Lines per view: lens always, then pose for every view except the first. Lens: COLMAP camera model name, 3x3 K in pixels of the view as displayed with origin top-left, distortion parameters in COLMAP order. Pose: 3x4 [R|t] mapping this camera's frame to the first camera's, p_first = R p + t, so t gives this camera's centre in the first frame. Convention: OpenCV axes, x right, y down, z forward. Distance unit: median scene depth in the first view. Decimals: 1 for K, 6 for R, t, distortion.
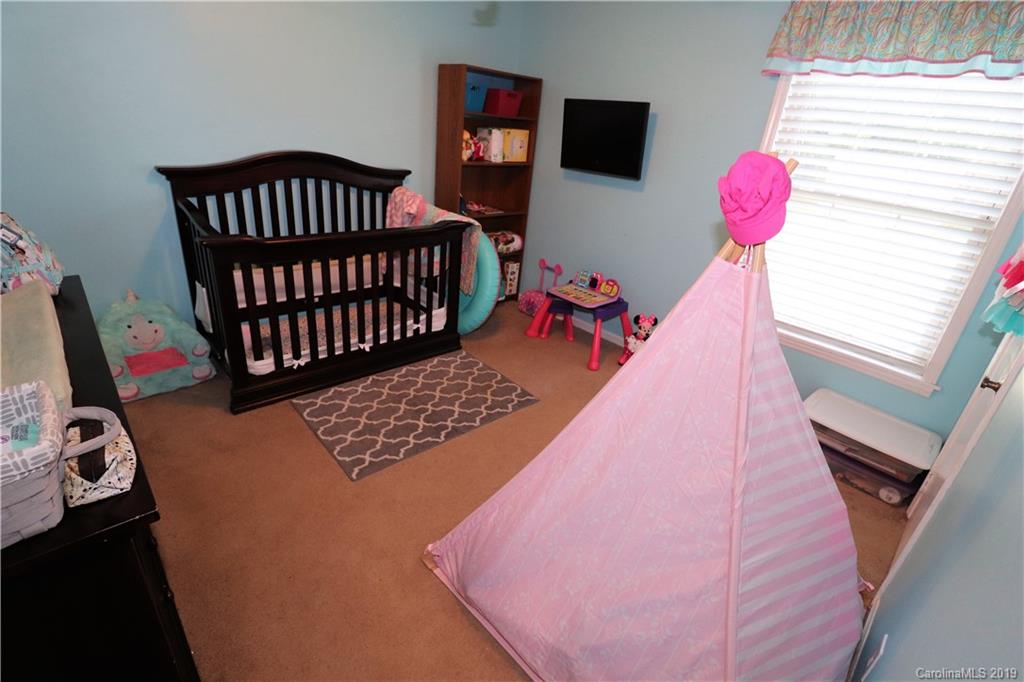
lens RADIAL K [[476.7, 0, 506.4], [0, 476.7, 340.0], [0, 0, 1]] dist [-0.006650, -0.010302]
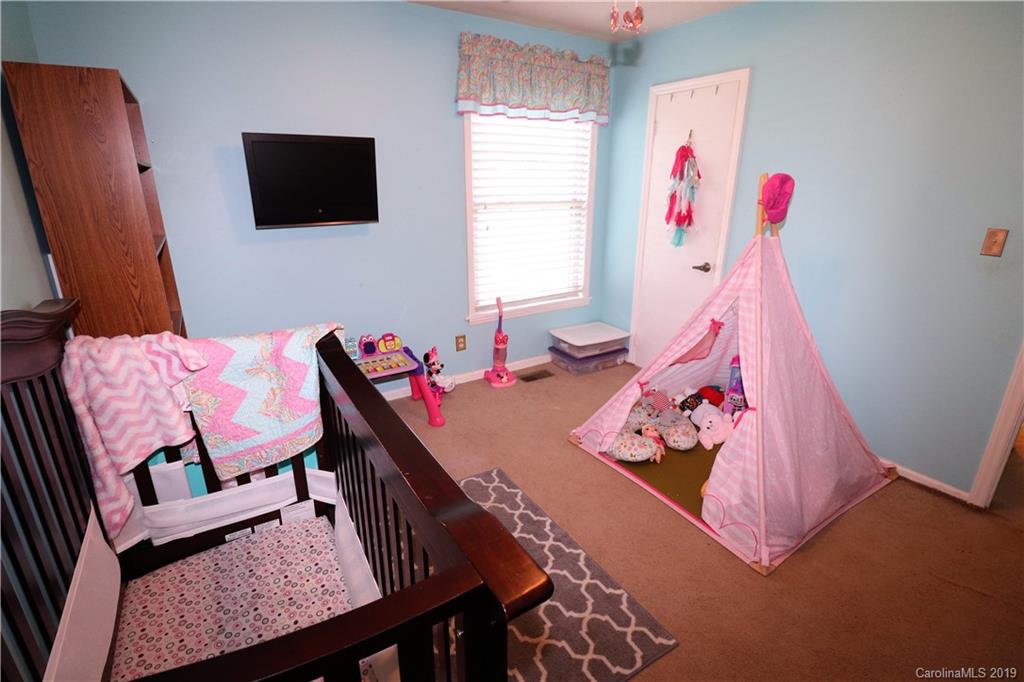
lens RADIAL K [[476.7, 0, 504.7], [0, 476.7, 339.0], [0, 0, 1]] dist [-0.006650, -0.010302]
pose [[0.177424, -0.399132, 0.899564, -0.733442], [0.418955, 0.857734, 0.297941, -0.397131], [-0.890504, 0.324015, 0.319401, 0.722895]]
